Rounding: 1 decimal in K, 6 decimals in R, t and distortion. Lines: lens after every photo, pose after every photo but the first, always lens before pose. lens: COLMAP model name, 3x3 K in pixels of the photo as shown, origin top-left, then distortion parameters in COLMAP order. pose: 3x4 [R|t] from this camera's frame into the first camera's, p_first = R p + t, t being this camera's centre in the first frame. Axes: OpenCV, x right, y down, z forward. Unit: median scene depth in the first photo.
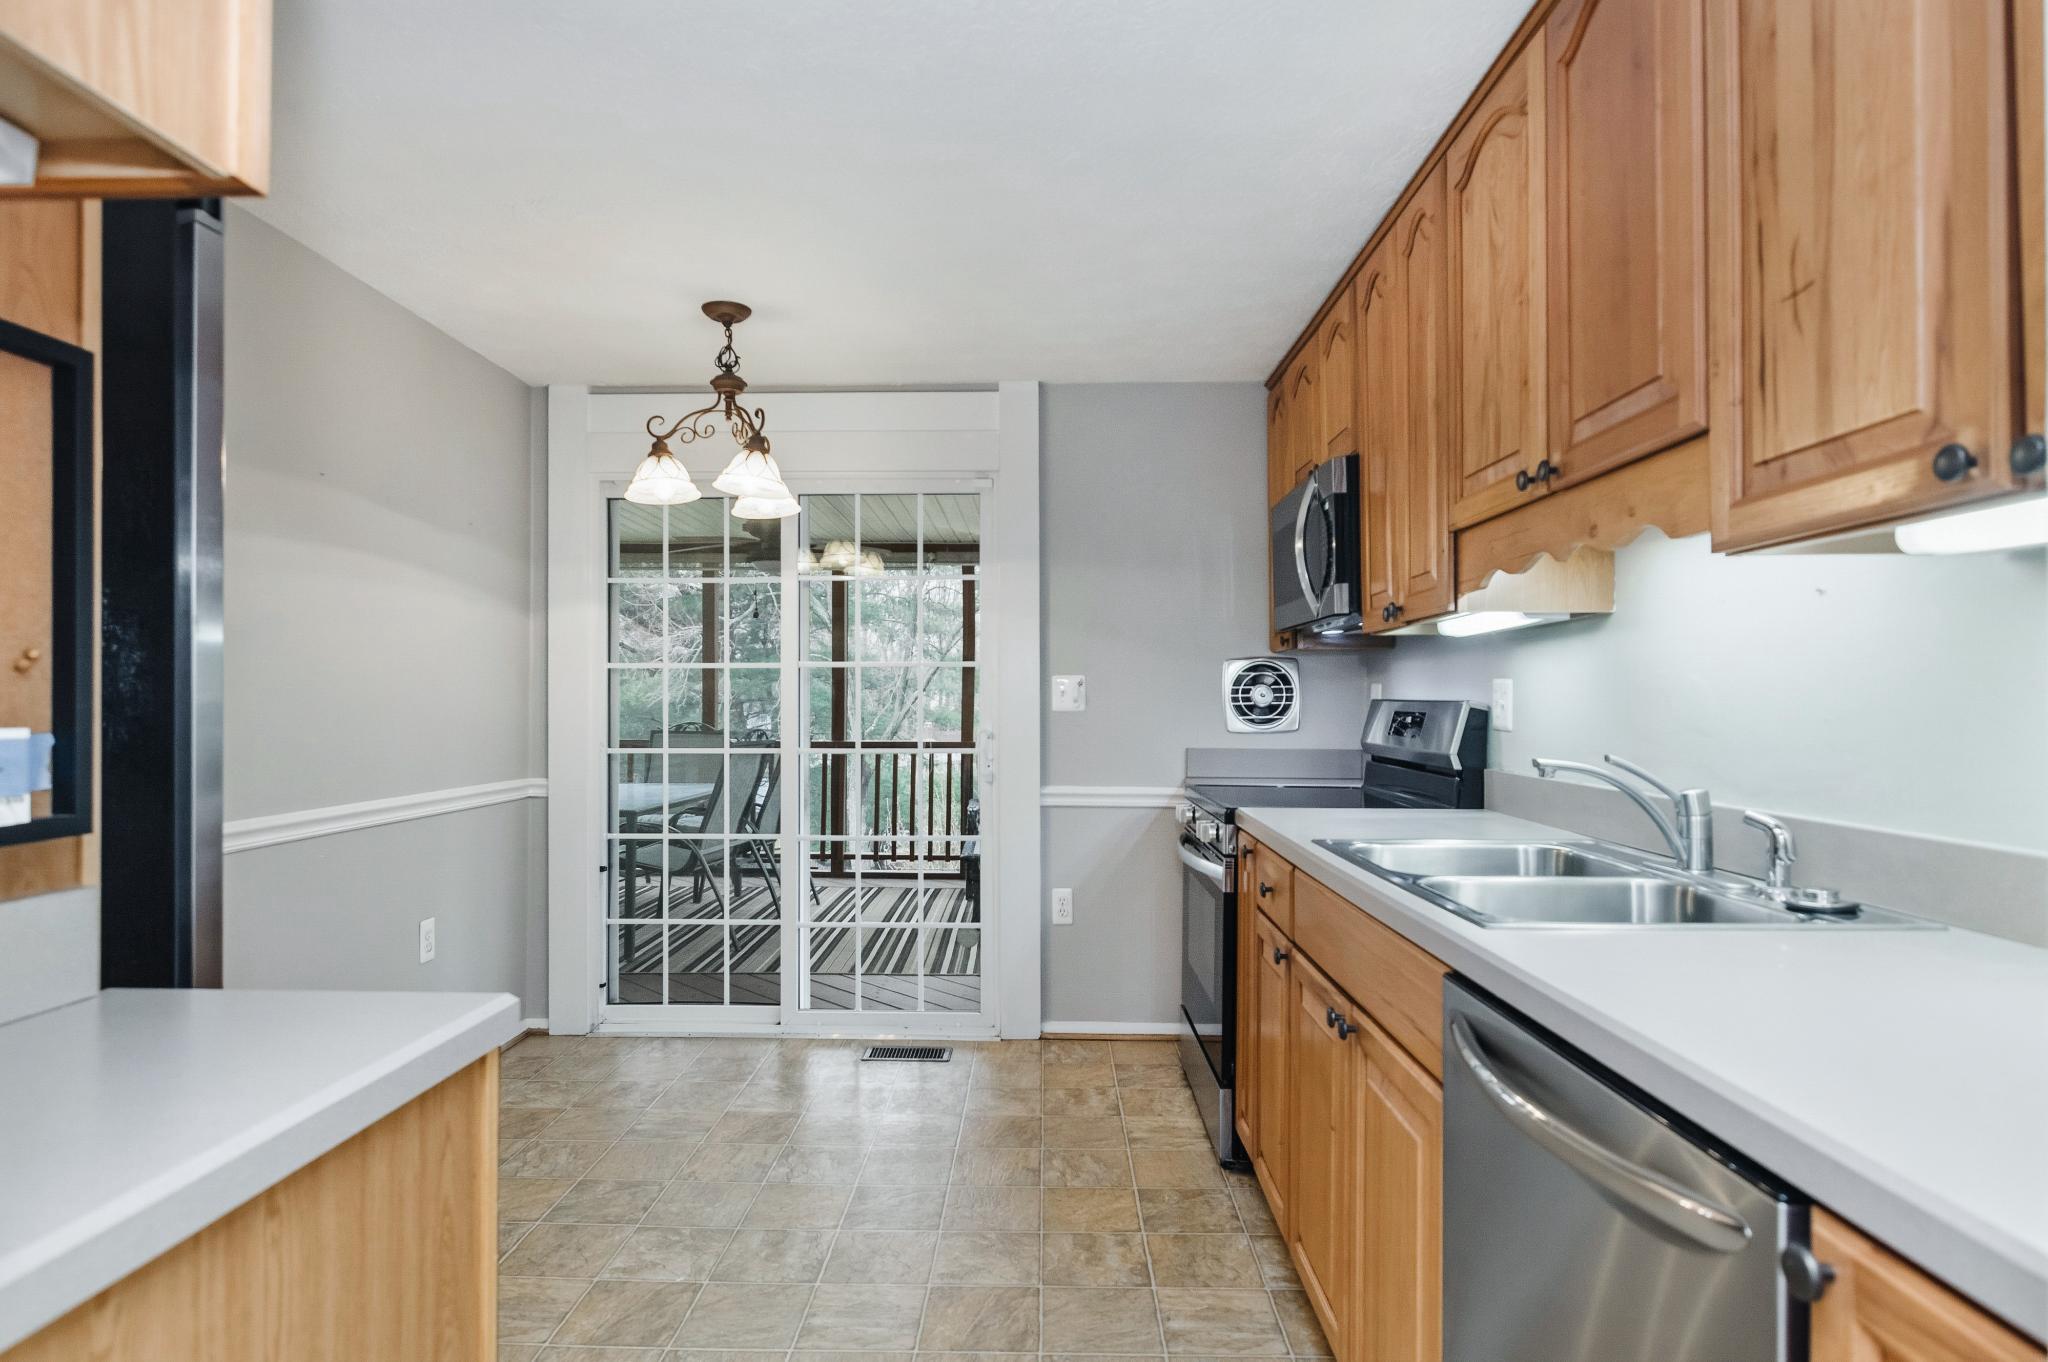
lens RADIAL K [[1106.1, 0, 1027.0], [0, 1106.1, 693.0], [0, 0, 1]] dist [0.001424, -0.000431]
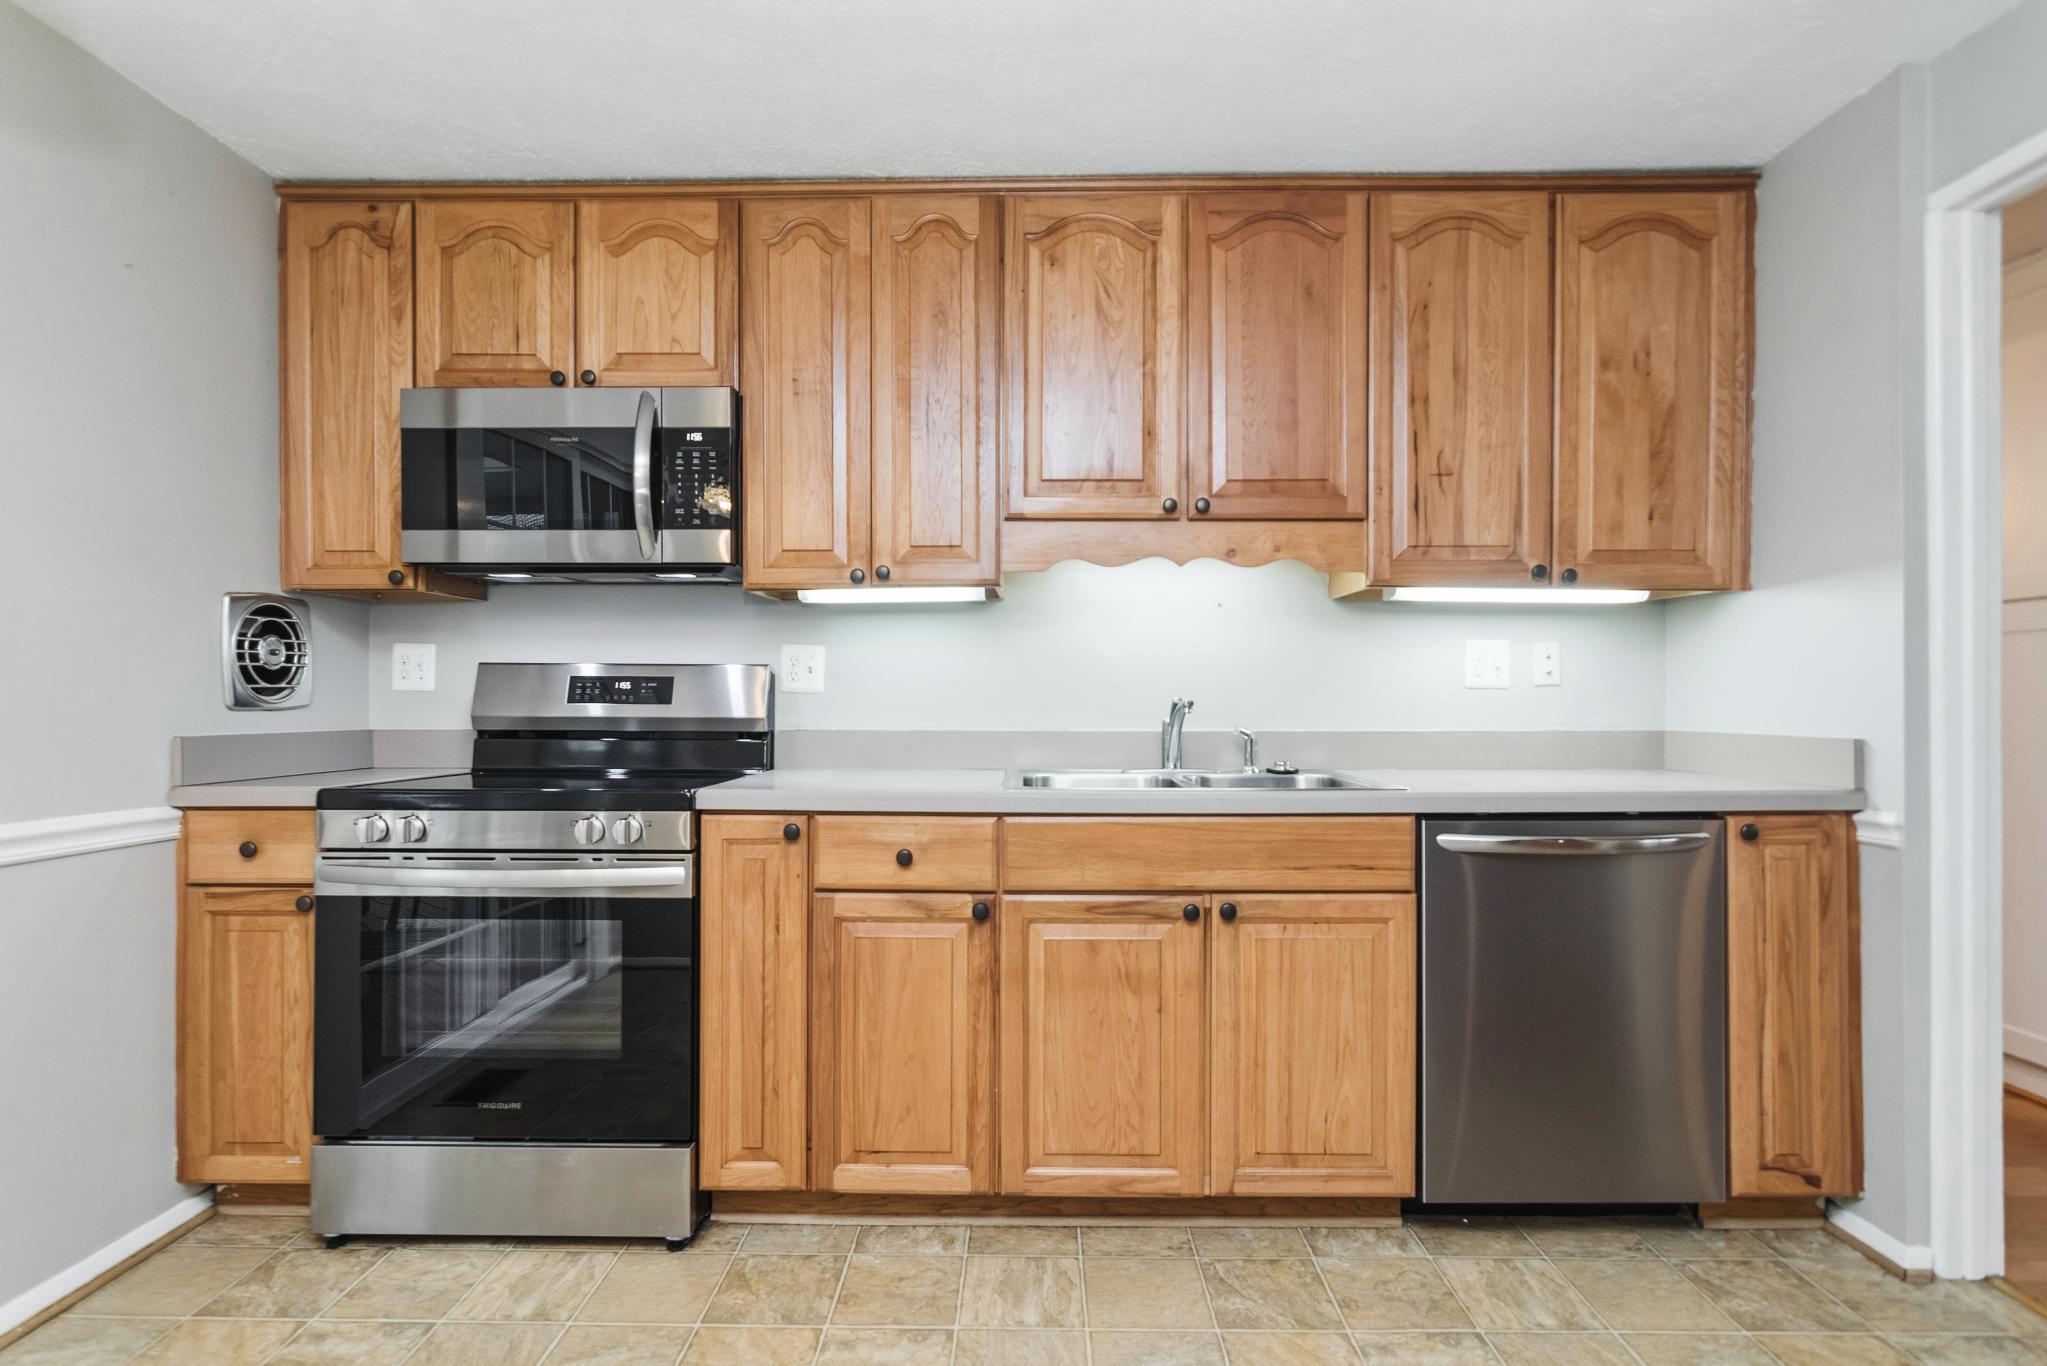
lens RADIAL K [[999.1, 0, 1025.4], [0, 999.1, 697.0], [0, 0, 1]] dist [0.002120, -0.000052]
pose [[-0.004414, -0.002796, 0.999986, -0.466484], [-0.006730, 0.999974, 0.002766, 0.028947], [-0.999968, -0.006717, -0.004432, 0.666260]]
